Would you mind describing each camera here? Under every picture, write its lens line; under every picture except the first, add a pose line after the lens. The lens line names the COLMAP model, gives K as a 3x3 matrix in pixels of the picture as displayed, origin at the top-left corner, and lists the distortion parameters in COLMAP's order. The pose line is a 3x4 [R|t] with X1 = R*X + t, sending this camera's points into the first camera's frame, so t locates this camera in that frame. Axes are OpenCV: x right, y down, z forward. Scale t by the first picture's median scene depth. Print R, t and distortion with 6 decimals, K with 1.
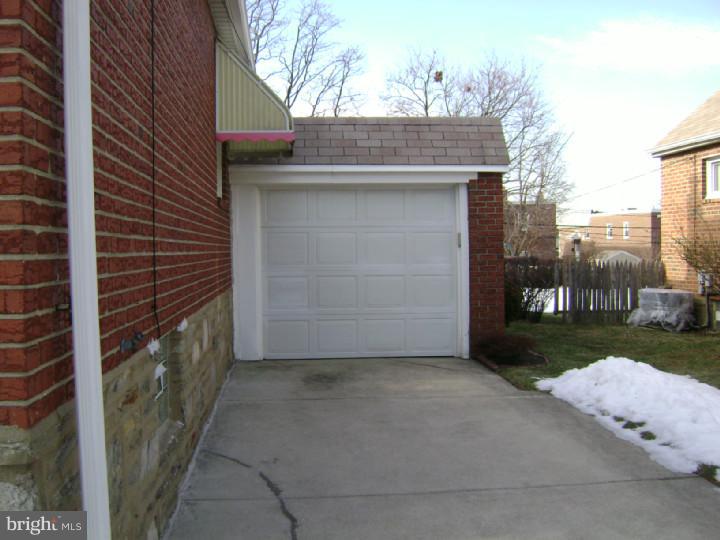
lens RADIAL K [[742.9, 0, 360.0], [0, 742.9, 270.0], [0, 0, 1]] dist [-0.132001, 0.041978]
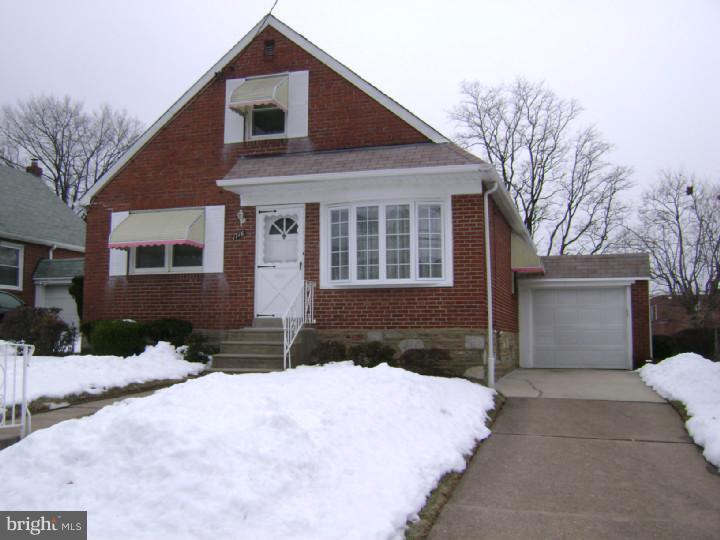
lens RADIAL K [[742.9, 0, 360.0], [0, 742.9, 270.0], [0, 0, 1]] dist [-0.132001, 0.041978]
pose [[0.923211, -0.023482, -0.383576, 0.228854], [-0.024577, 0.992480, -0.119912, 0.104159], [0.383507, 0.120132, 0.915691, -1.172117]]
